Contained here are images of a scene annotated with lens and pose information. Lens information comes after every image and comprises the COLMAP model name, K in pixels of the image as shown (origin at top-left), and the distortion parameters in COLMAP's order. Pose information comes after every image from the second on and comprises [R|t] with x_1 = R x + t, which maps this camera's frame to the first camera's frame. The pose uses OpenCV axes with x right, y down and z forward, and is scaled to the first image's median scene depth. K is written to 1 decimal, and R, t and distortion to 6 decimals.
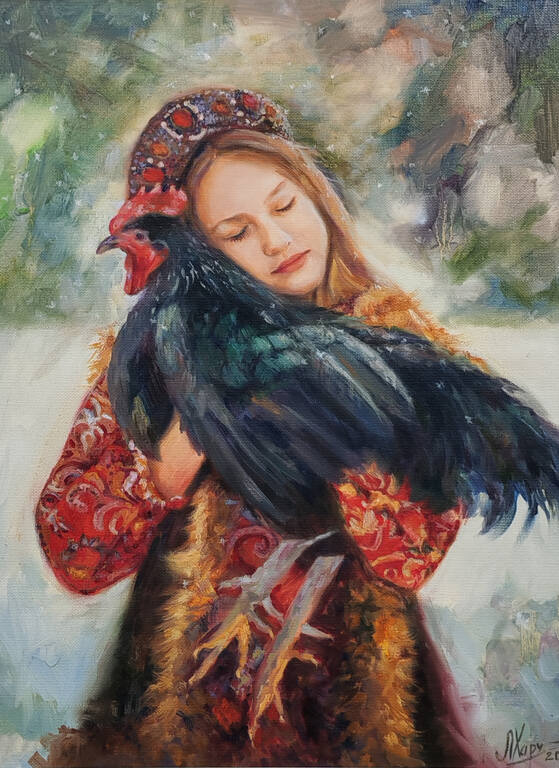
lens RADIAL K [[982.2, 0, 279.5], [0, 982.2, 384.0], [0, 0, 1]] dist [0.078119, 0.000000]
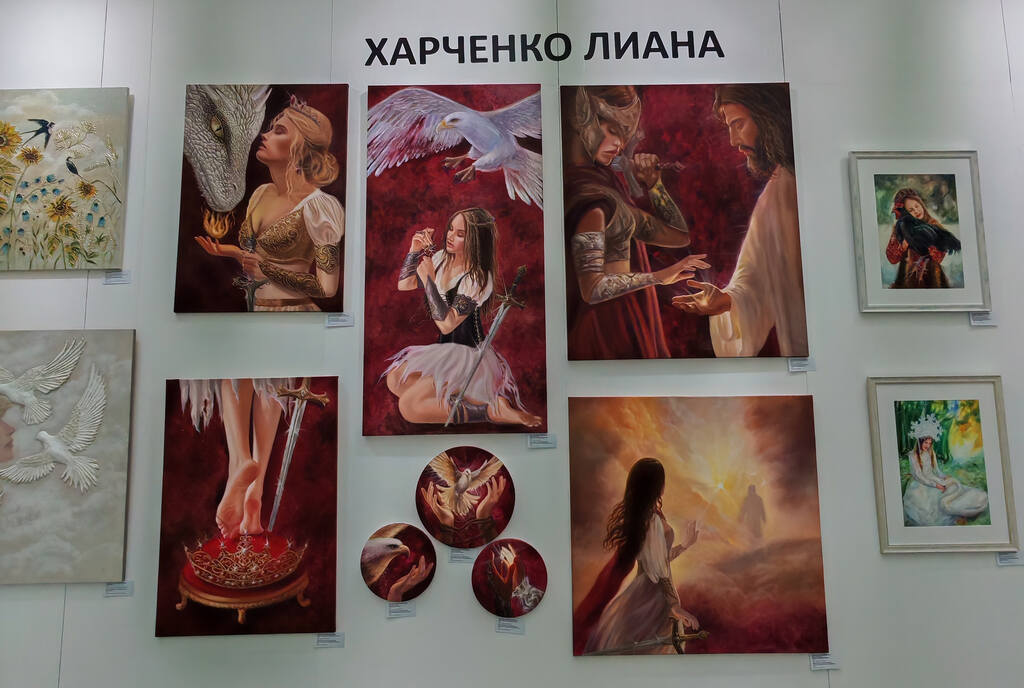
lens RADIAL K [[473.2, 0, 512.1], [0, 473.2, 343.8], [0, 0, 1]] dist [-0.001156, -0.000211]
pose [[0.998409, -0.014632, 0.054451, -2.894952], [0.013783, 0.999778, 0.015945, 0.651029], [-0.054672, -0.015169, 0.998389, -2.020490]]
